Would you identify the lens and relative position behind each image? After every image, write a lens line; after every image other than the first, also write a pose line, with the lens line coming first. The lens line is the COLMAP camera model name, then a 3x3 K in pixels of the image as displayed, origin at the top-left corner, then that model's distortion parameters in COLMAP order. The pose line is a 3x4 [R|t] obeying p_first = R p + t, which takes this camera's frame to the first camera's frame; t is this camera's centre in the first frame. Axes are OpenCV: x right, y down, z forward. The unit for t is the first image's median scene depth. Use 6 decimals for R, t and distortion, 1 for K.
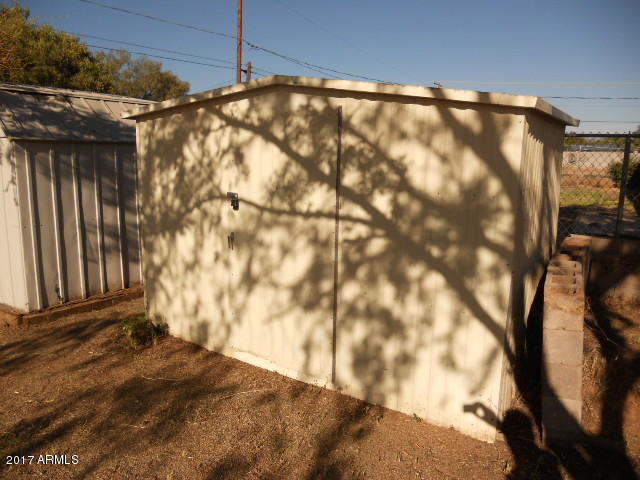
lens RADIAL K [[483.2, 0, 317.0], [0, 483.2, 239.5], [0, 0, 1]] dist [-0.042008, -0.003579]
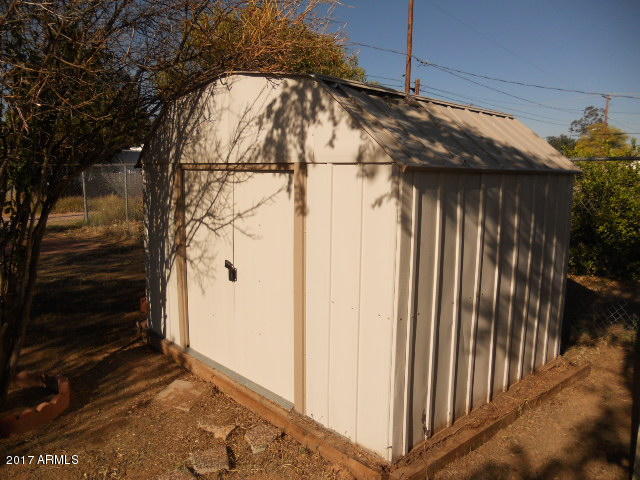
lens RADIAL K [[483.2, 0, 322.9], [0, 483.2, 240.3], [0, 0, 1]] dist [-0.042008, -0.003579]
pose [[0.970961, 0.019452, -0.238445, -0.467815], [-0.029664, 0.998786, -0.039315, -0.078481], [0.237391, 0.045246, 0.970360, 0.334288]]
